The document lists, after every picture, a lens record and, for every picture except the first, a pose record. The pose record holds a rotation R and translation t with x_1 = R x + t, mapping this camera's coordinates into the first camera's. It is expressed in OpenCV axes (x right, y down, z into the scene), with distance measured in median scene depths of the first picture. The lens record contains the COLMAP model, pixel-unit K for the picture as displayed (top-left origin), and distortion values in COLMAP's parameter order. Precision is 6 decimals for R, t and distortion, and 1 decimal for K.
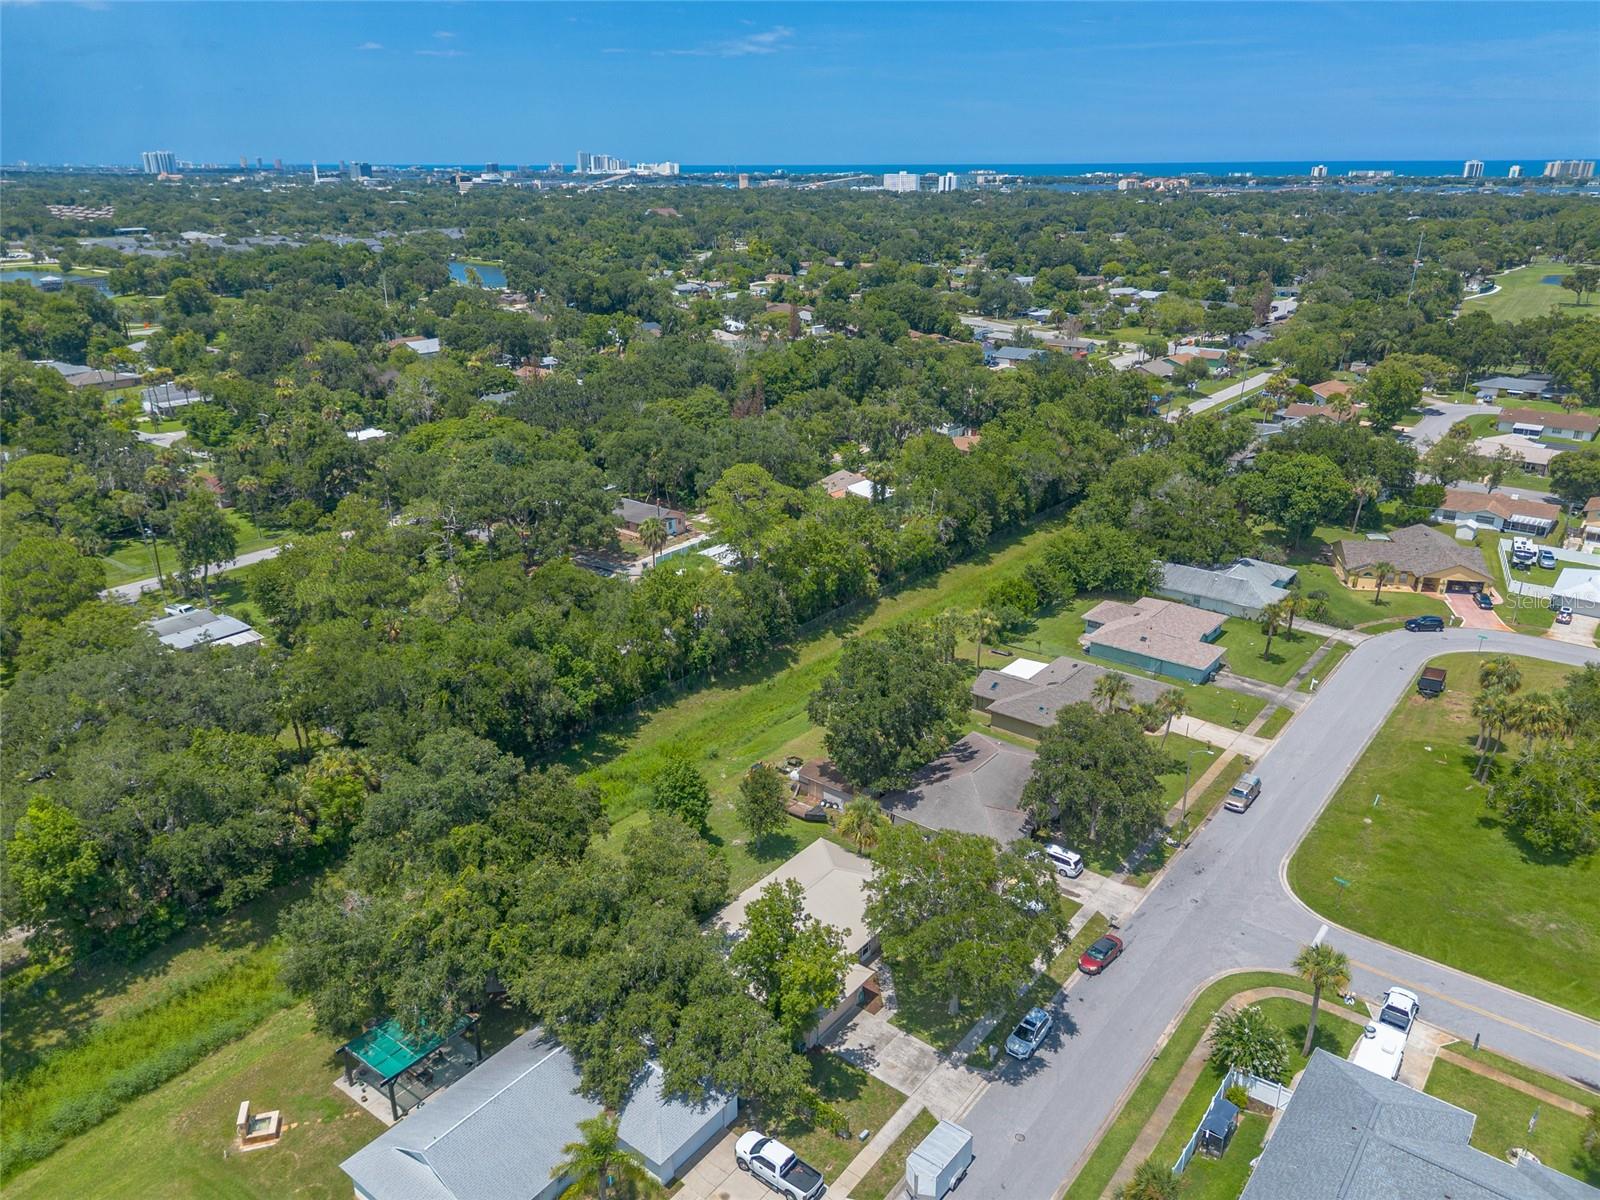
lens RADIAL K [[1135.2, 0, 800.0], [0, 1135.2, 600.0], [0, 0, 1]] dist [0.070713, -0.070101]
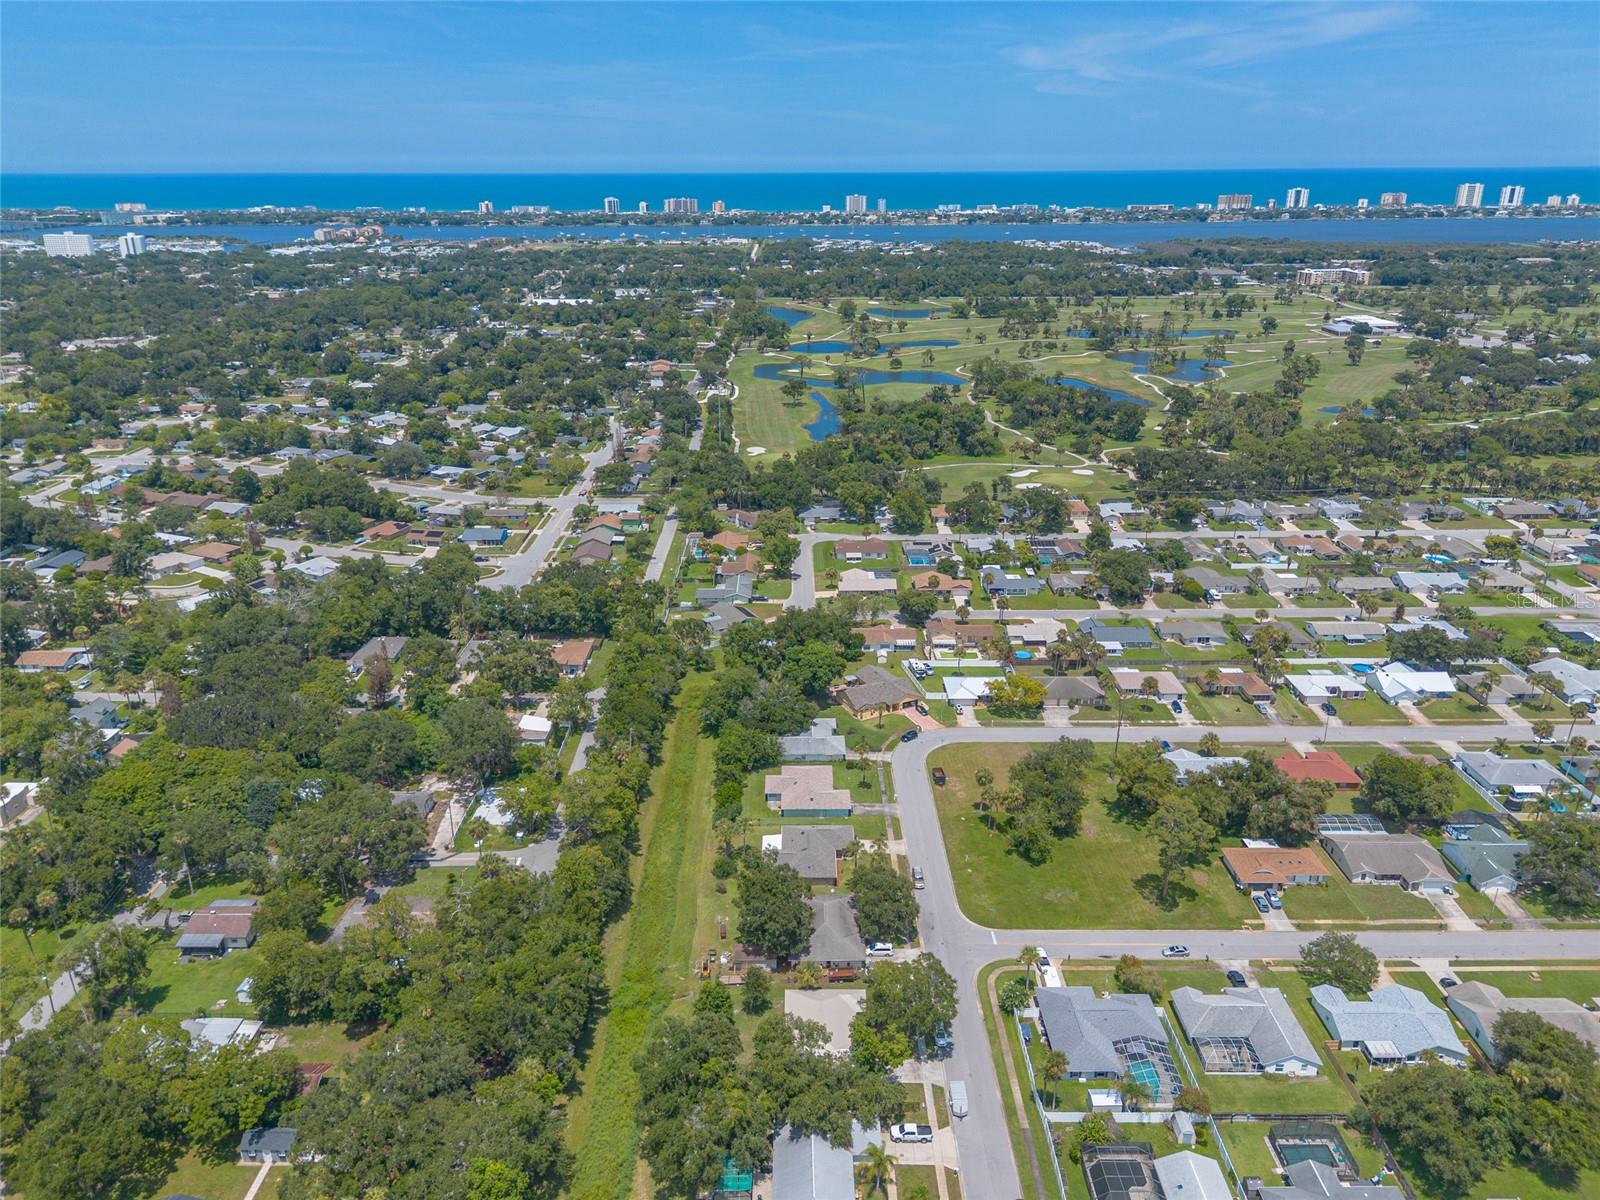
lens RADIAL K [[1135.2, 0, 800.0], [0, 1135.2, 600.0], [0, 0, 1]] dist [0.070713, -0.070101]
pose [[0.785447, -0.217148, 0.579586, -0.617075], [0.224028, 0.972683, 0.060826, -0.352267], [-0.576961, 0.082068, 0.812638, -0.398722]]
